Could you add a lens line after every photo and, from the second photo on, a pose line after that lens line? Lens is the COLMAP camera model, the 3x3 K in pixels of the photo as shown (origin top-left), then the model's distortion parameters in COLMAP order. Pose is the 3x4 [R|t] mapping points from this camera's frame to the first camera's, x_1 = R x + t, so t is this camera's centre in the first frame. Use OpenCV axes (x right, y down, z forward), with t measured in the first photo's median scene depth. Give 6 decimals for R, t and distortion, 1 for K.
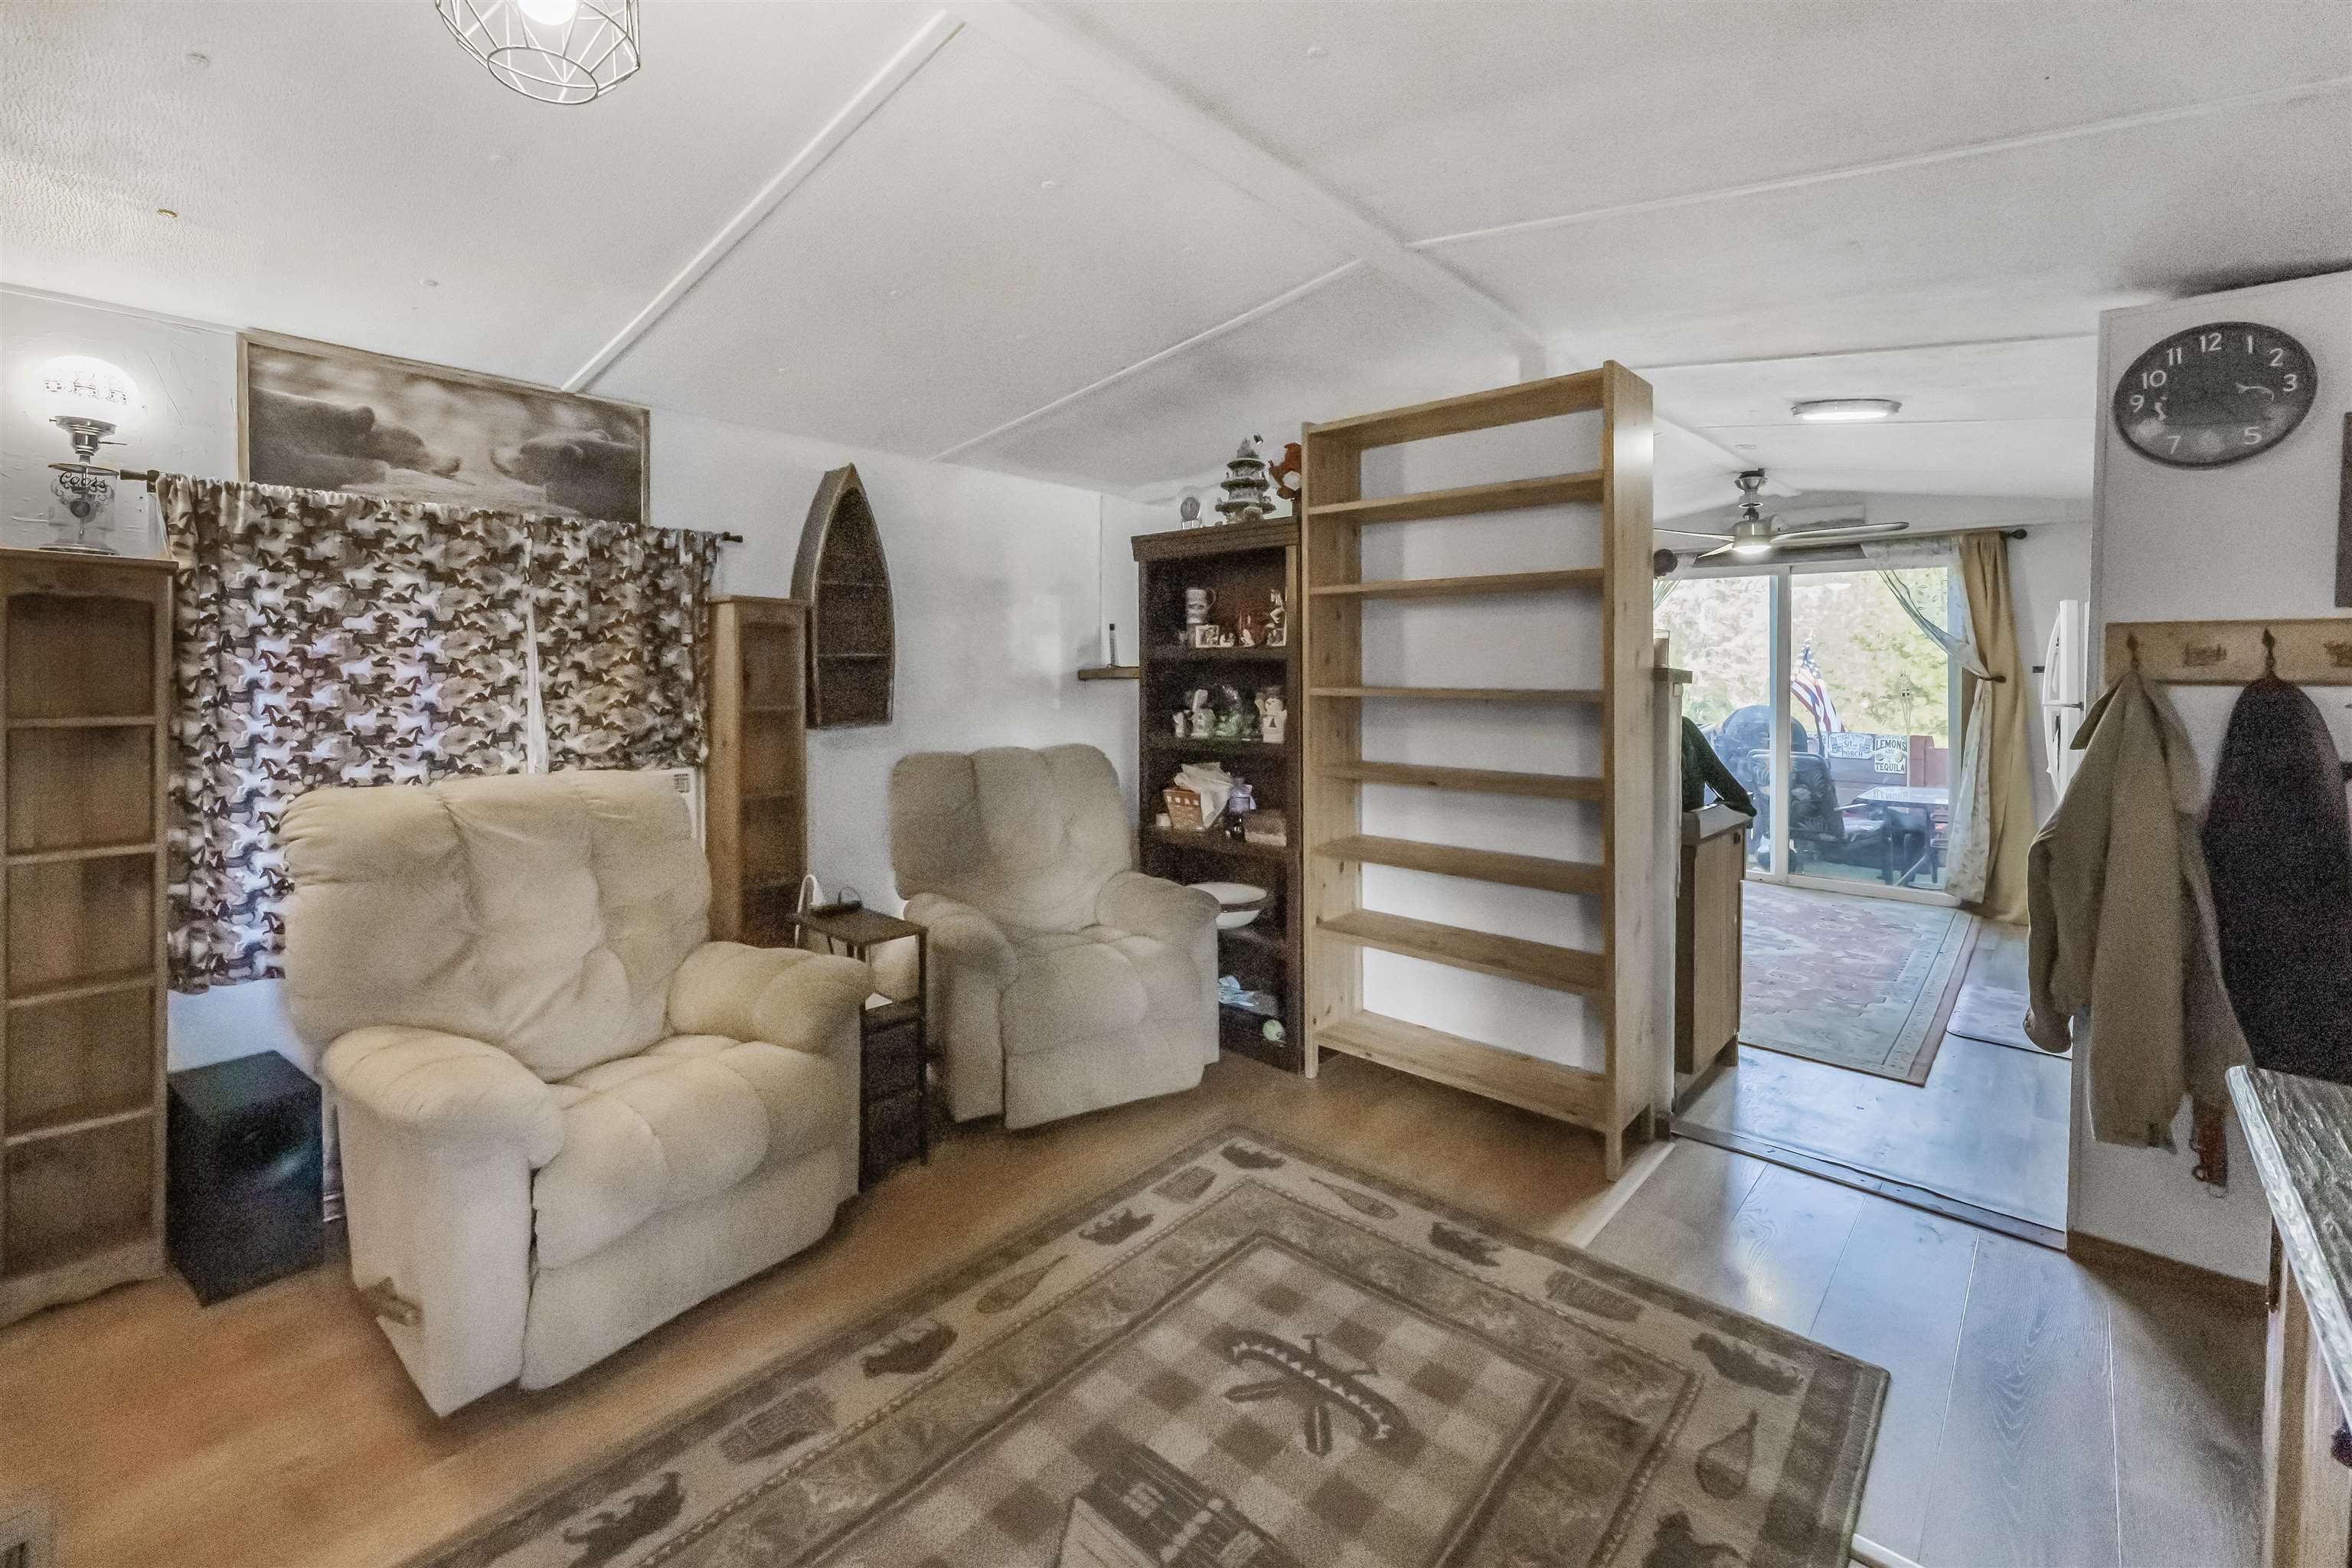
lens RADIAL K [[987.7, 0, 1165.8], [0, 987.7, 667.8], [0, 0, 1]] dist [-0.005781, -0.000084]
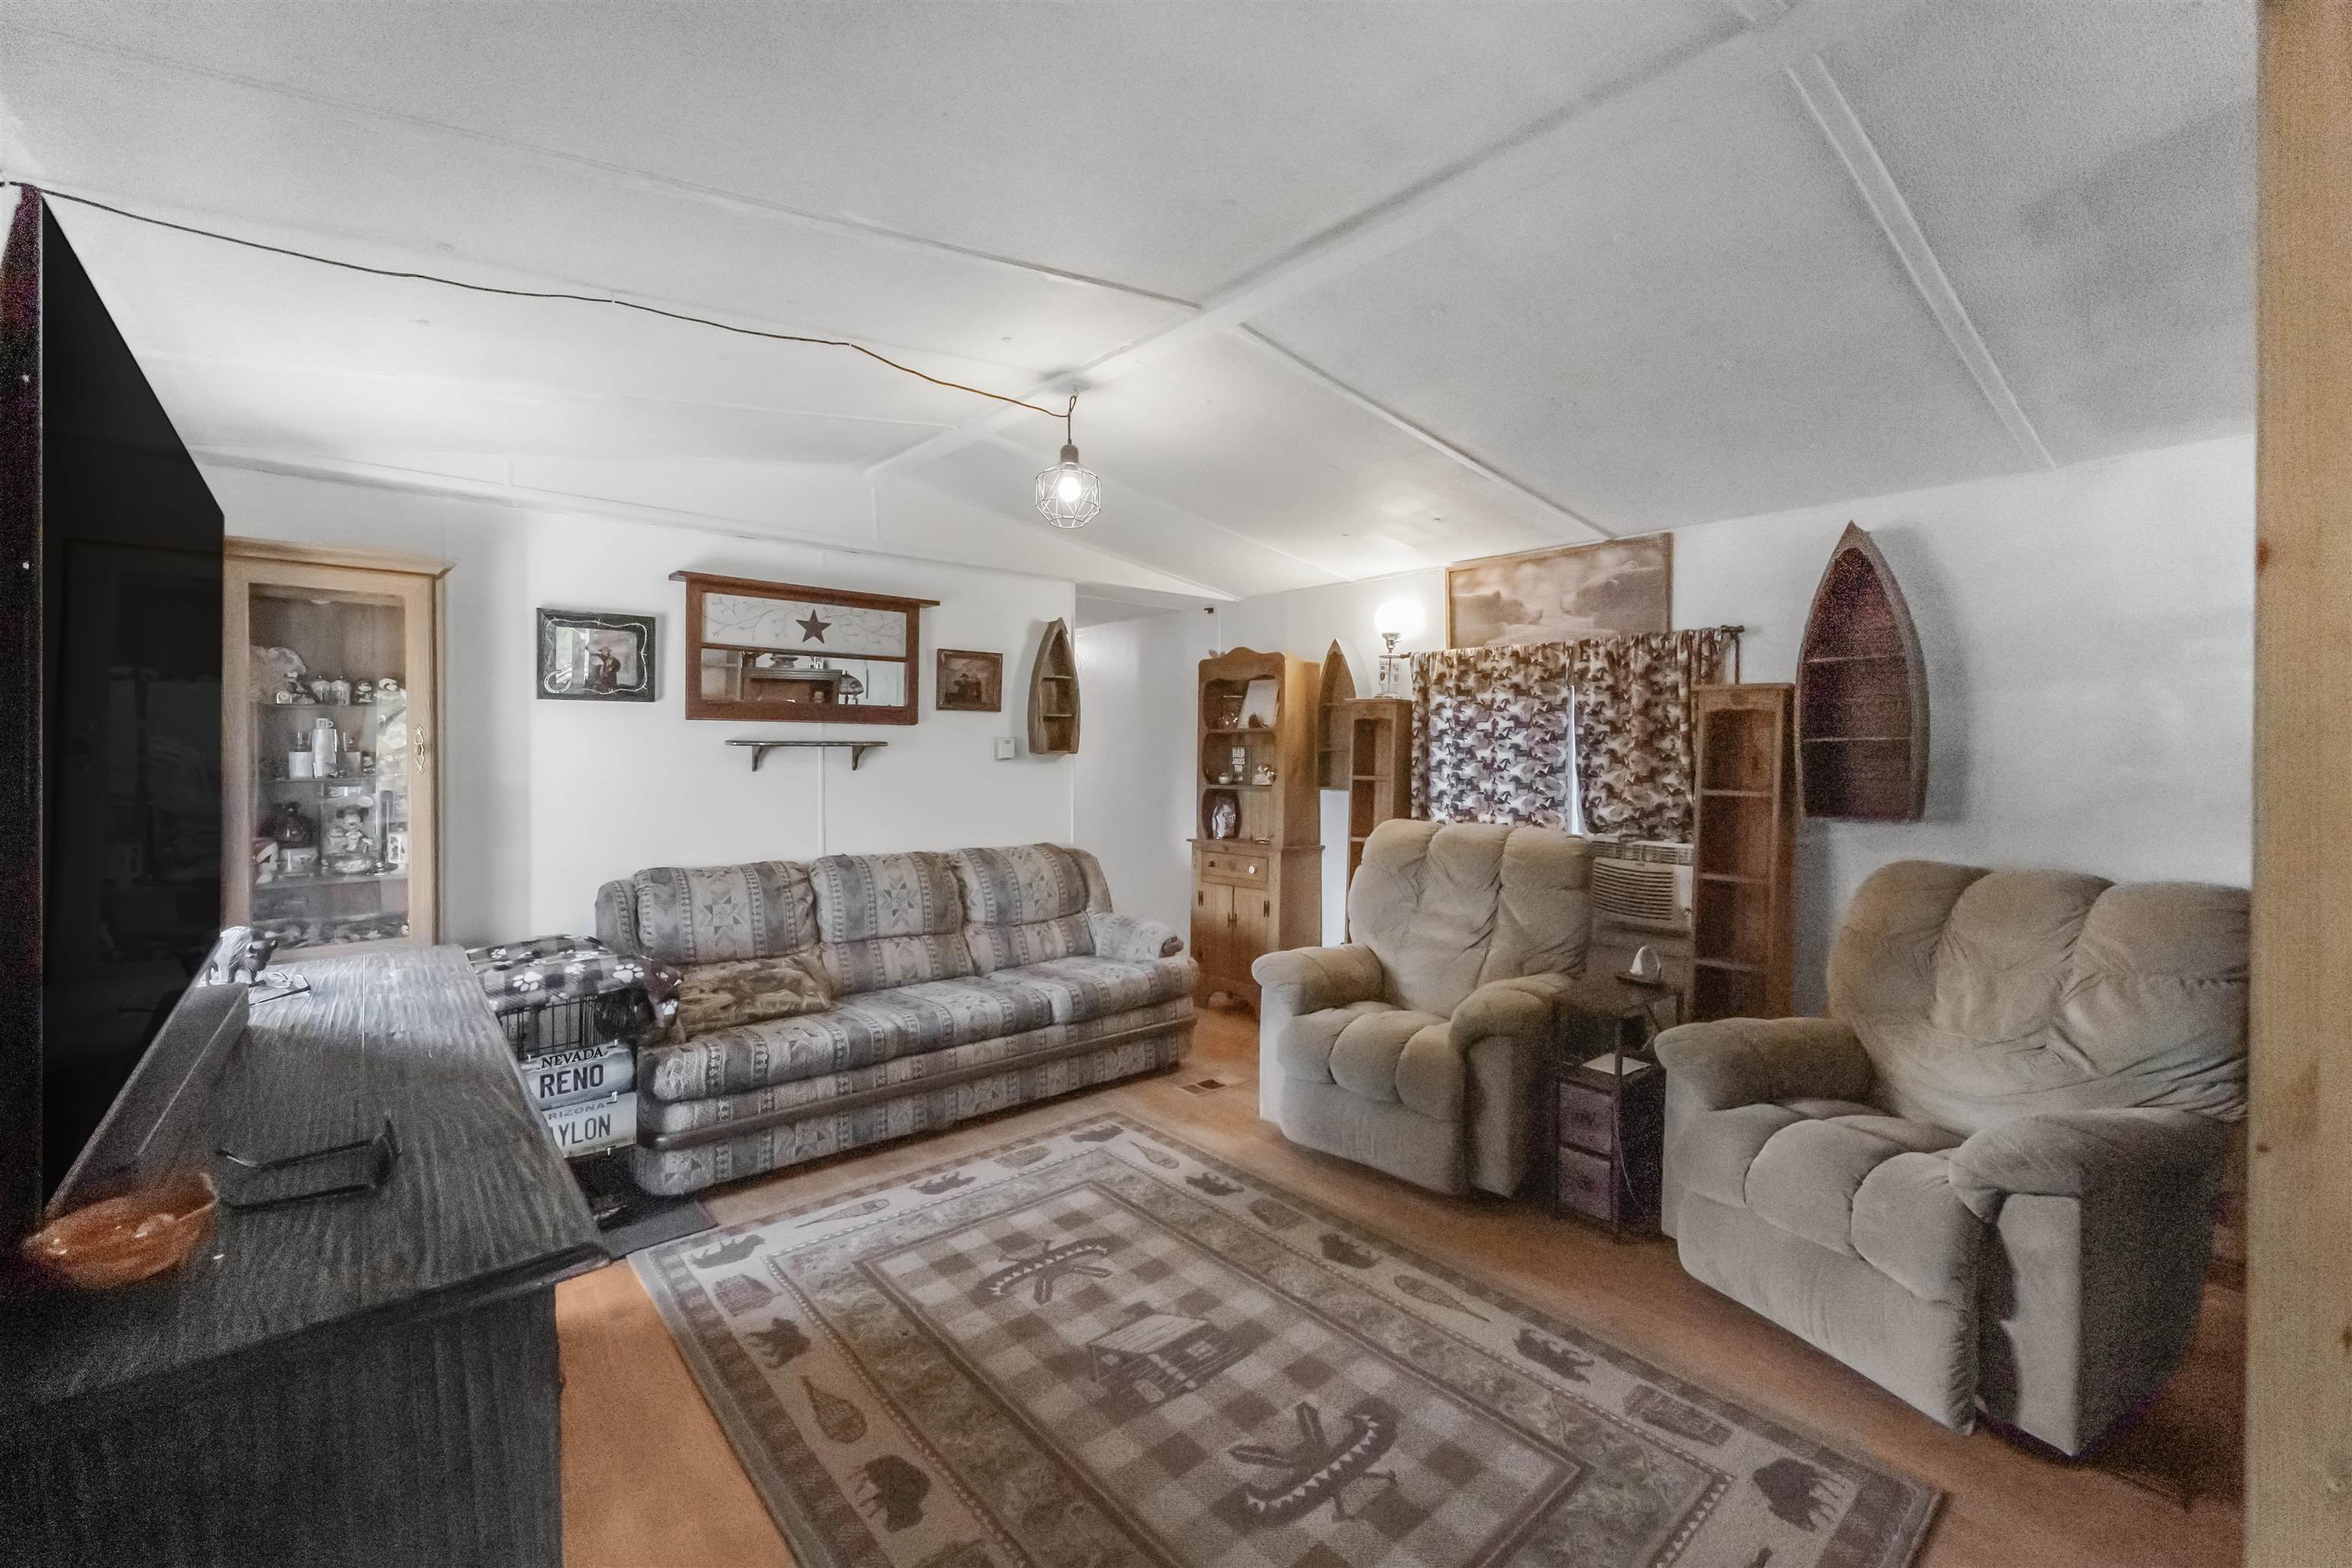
lens RADIAL K [[955.6, 0, 1185.0], [0, 955.6, 749.8], [0, 0, 1]] dist [0.000639, 0.000061]
pose [[-0.123674, -0.006377, -0.992302, 0.817738], [-0.006437, 0.999963, -0.005624, 0.006800], [0.992302, 0.005692, -0.123710, 0.707400]]
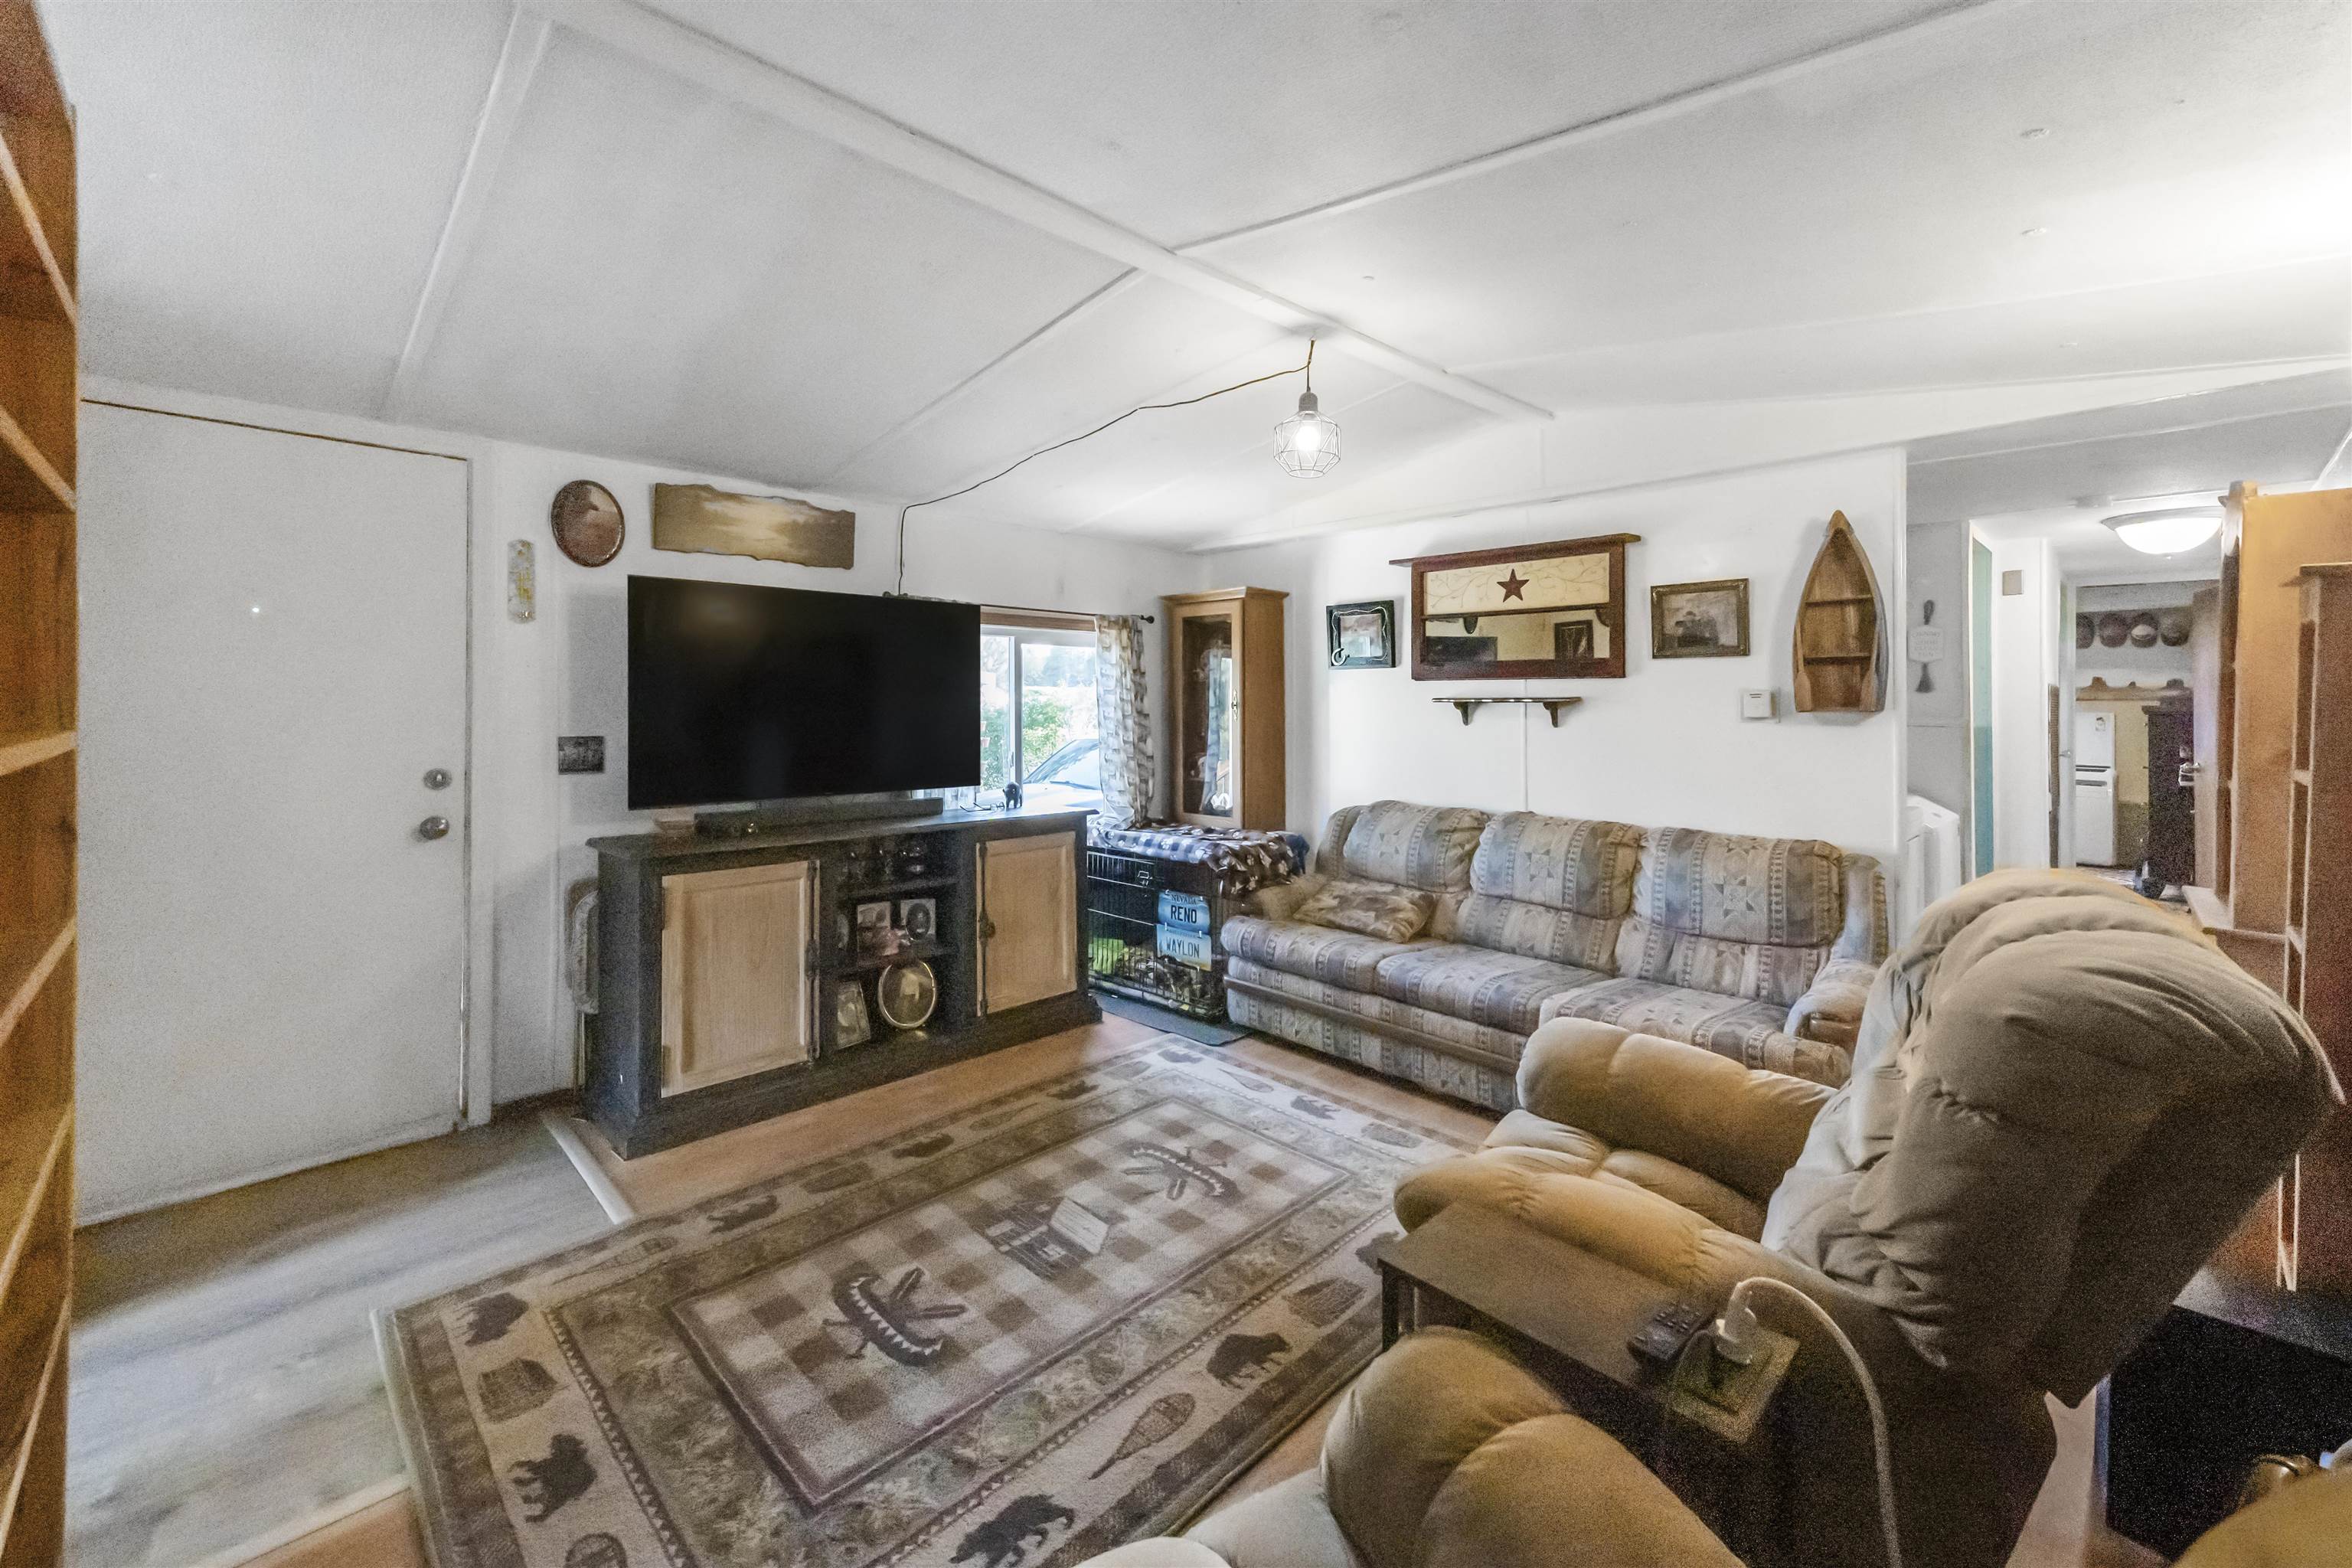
lens RADIAL K [[940.3, 0, 1172.4], [0, 940.3, 700.3], [0, 0, 1]] dist [0.002198, 0.000235]
pose [[-0.998662, -0.013913, 0.049813, -0.164872], [-0.014097, 0.999895, -0.003329, 0.005449], [-0.049761, -0.004027, -0.998753, 1.505553]]
